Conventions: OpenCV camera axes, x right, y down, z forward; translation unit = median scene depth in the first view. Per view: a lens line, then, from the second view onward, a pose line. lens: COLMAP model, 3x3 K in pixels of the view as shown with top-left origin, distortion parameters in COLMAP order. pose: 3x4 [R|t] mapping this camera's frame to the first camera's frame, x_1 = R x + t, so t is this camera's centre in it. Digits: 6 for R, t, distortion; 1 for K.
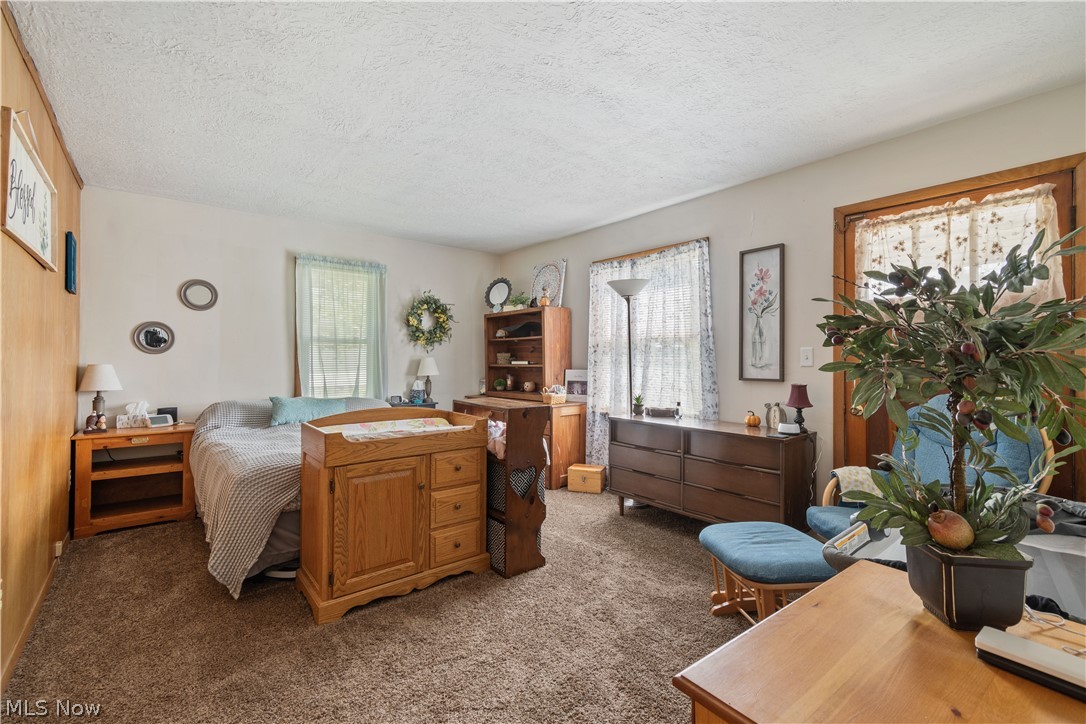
lens RADIAL K [[482.6, 0, 540.8], [0, 482.6, 357.6], [0, 0, 1]] dist [-0.000935, -0.000979]
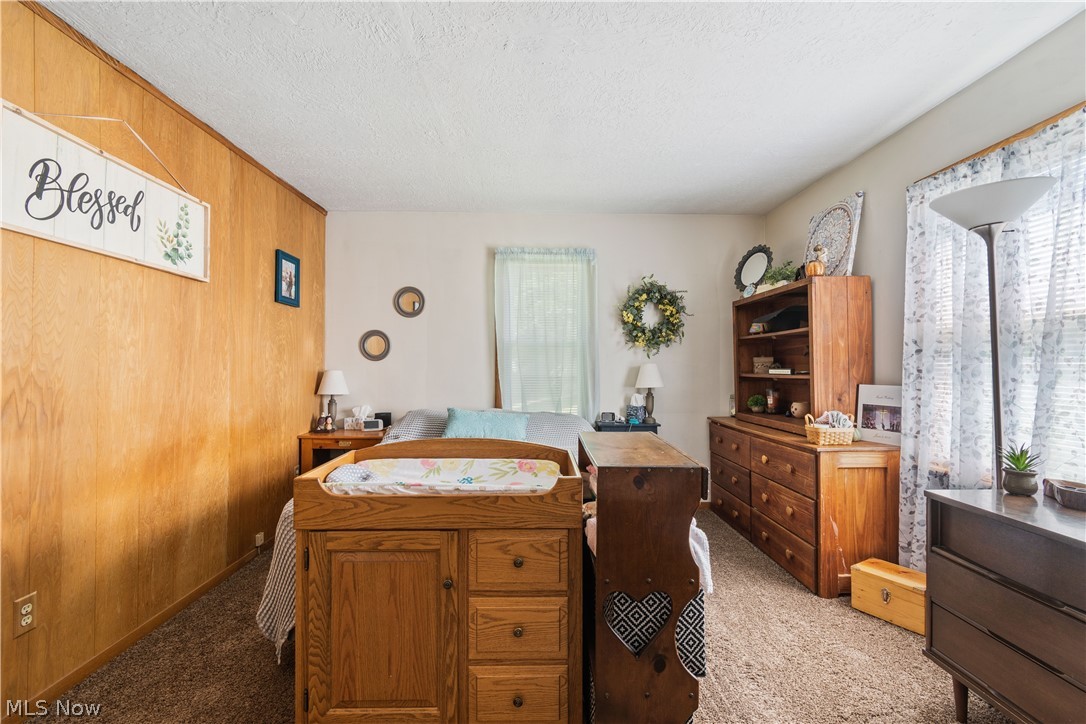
lens RADIAL K [[482.6, 0, 541.0], [0, 482.6, 361.6], [0, 0, 1]] dist [-0.000935, -0.000979]
pose [[0.787642, -0.004796, -0.616114, 0.126585], [0.001190, 0.999980, -0.006263, 0.001068], [0.616132, 0.004200, 0.787632, 0.382810]]
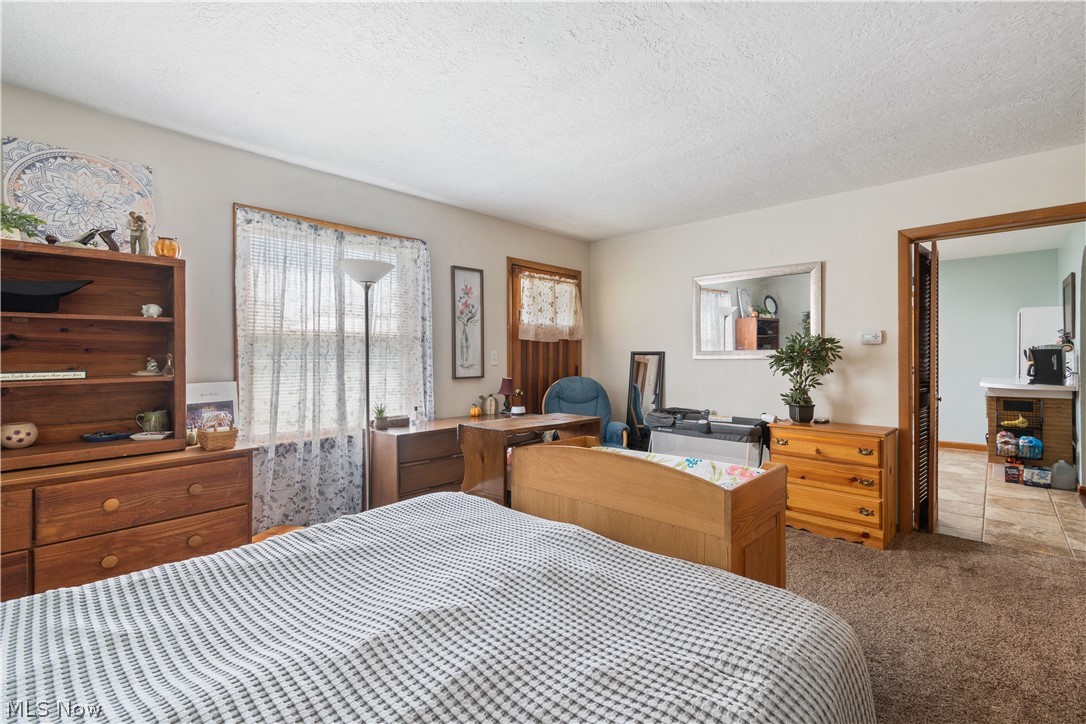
lens RADIAL K [[482.6, 0, 546.1], [0, 482.6, 359.7], [0, 0, 1]] dist [-0.000935, -0.000979]
pose [[-0.146359, -0.000871, 0.989231, -0.625970], [0.009462, 0.999953, 0.002281, 0.000073], [-0.989186, 0.009694, -0.146343, 0.808992]]
